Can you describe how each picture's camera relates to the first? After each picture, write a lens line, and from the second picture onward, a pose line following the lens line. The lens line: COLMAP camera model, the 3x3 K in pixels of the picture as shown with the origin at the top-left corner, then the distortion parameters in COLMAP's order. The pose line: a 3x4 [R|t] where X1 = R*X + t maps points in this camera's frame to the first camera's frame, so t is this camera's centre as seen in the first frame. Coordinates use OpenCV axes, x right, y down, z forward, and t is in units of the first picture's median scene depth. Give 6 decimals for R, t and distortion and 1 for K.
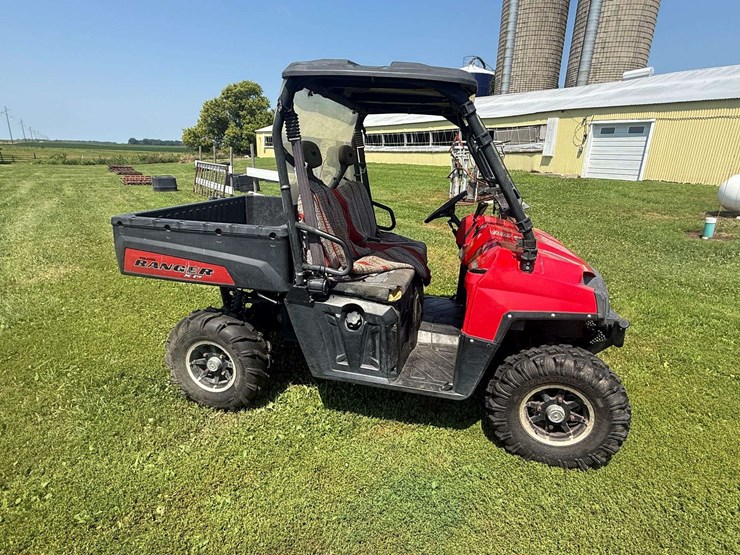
lens RADIAL K [[405.3, 0, 364.0], [0, 405.3, 274.8], [0, 0, 1]] dist [0.001055, 0.000450]
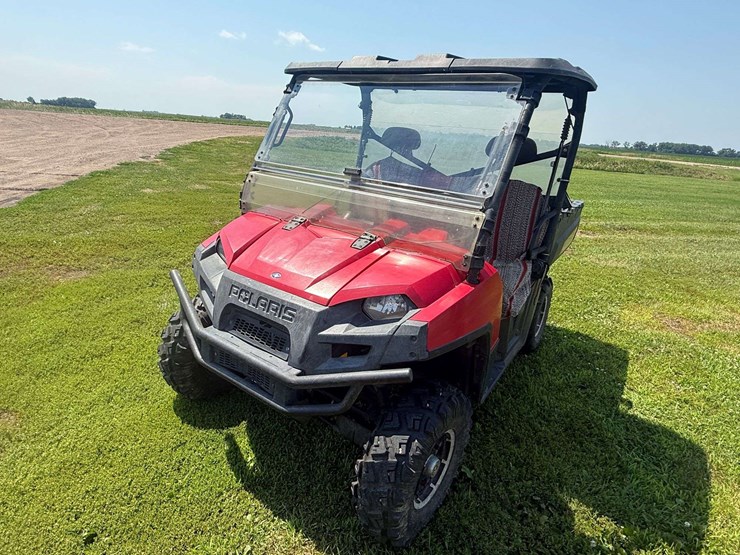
lens RADIAL K [[405.3, 0, 369.1], [0, 405.3, 279.9], [0, 0, 1]] dist [0.001055, 0.000450]
pose [[-0.359749, 0.268068, -0.893711, 1.077648], [-0.348544, 0.849891, 0.395225, -0.355591], [0.865504, 0.453680, -0.212314, 1.277294]]
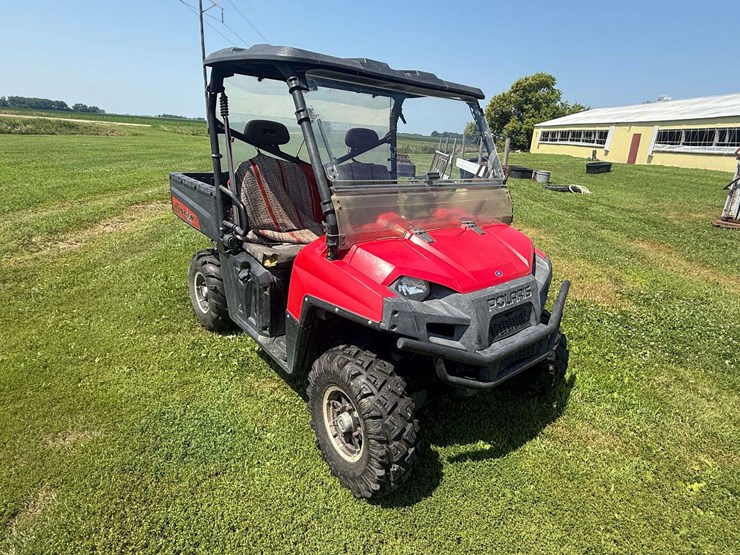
lens RADIAL K [[405.3, 0, 368.4], [0, 405.3, 274.2], [0, 0, 1]] dist [0.001055, 0.000450]
pose [[0.793890, 0.219315, -0.567133, 0.775348], [-0.213382, 0.973858, 0.077900, -0.048720], [0.569392, 0.059172, 0.819934, 0.218361]]
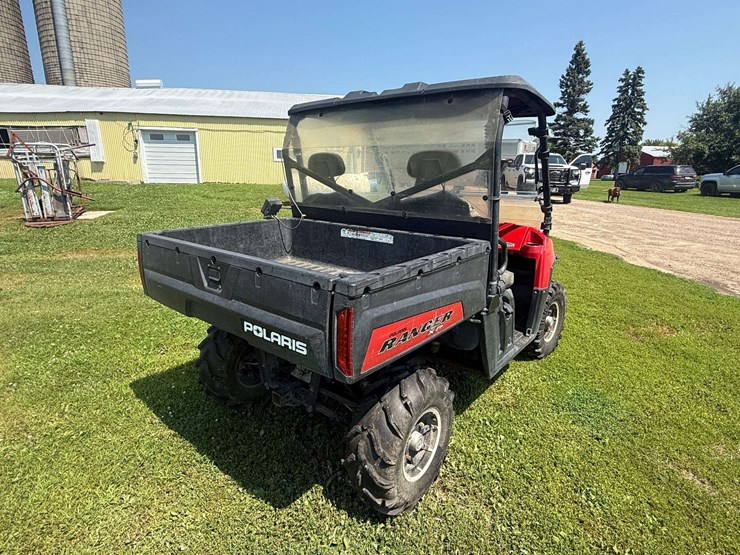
lens RADIAL K [[405.3, 0, 364.9], [0, 405.3, 276.9], [0, 0, 1]] dist [0.001055, 0.000450]
pose [[0.441861, -0.250149, 0.861501, -0.986056], [0.255614, 0.955633, 0.146379, -0.207431], [-0.859896, 0.155533, 0.486198, 0.664862]]
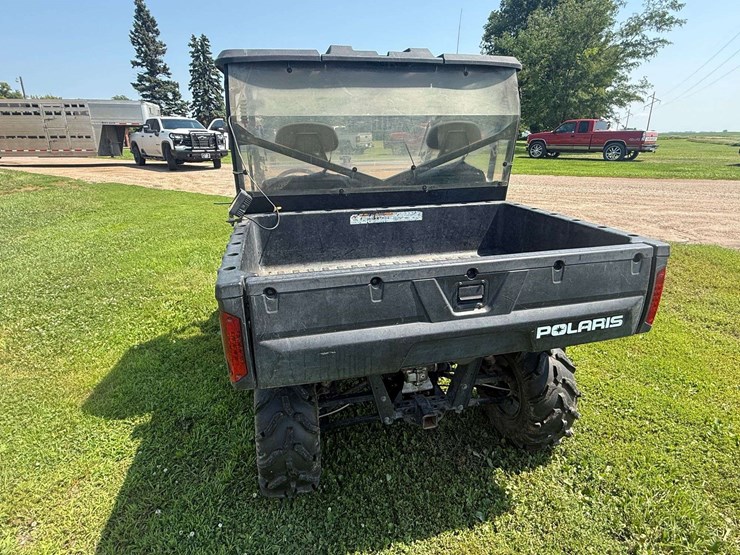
lens RADIAL K [[405.3, 0, 367.4], [0, 405.3, 273.8], [0, 0, 1]] dist [0.001055, 0.000450]
pose [[-0.444968, -0.312342, 0.839313, -0.874118], [0.254716, 0.854359, 0.452980, -0.462538], [-0.858559, 0.415348, -0.300603, 1.472234]]
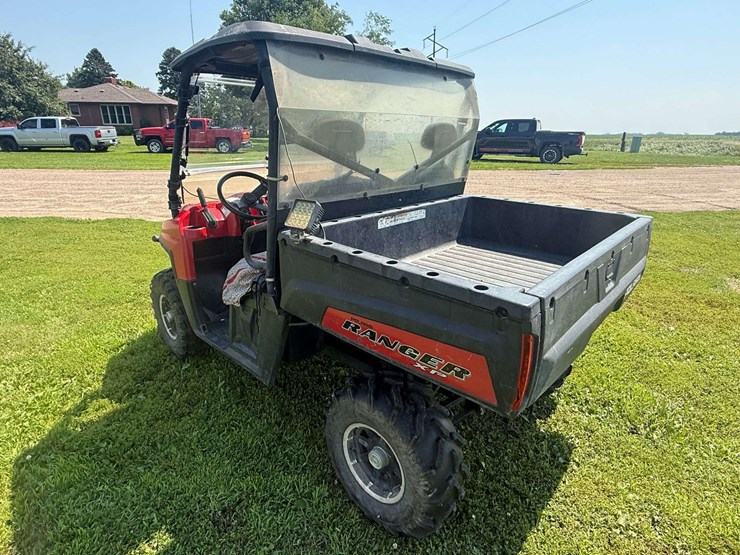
lens RADIAL K [[405.3, 0, 366.4], [0, 405.3, 274.6], [0, 0, 1]] dist [0.001055, 0.000450]
pose [[-0.866097, -0.200135, 0.458062, -0.471249], [0.110604, 0.816916, 0.566052, -0.558723], [-0.487485, 0.540920, -0.685393, 1.817489]]
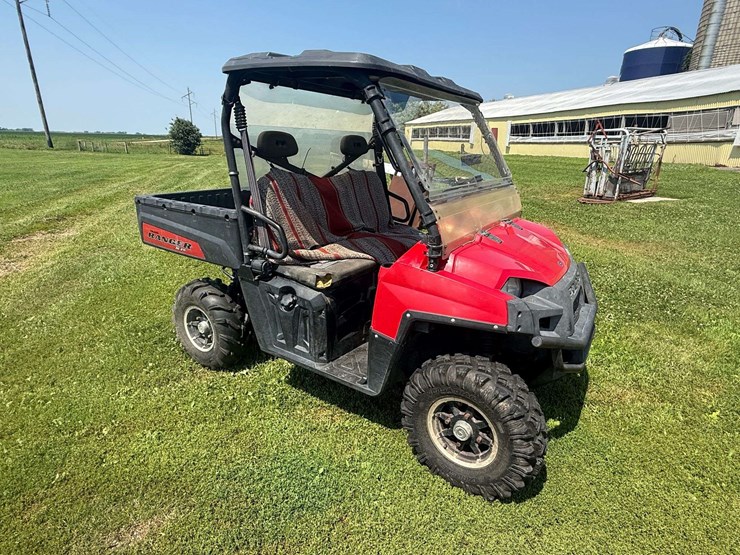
lens RADIAL K [[405.3, 0, 368.3], [0, 405.3, 276.9], [0, 0, 1]] dist [0.001055, 0.000450]
pose [[0.938372, 0.100321, -0.330748, 0.438863], [-0.092888, 0.994942, 0.038246, -0.010527], [0.332912, -0.005166, 0.942944, 0.065033]]
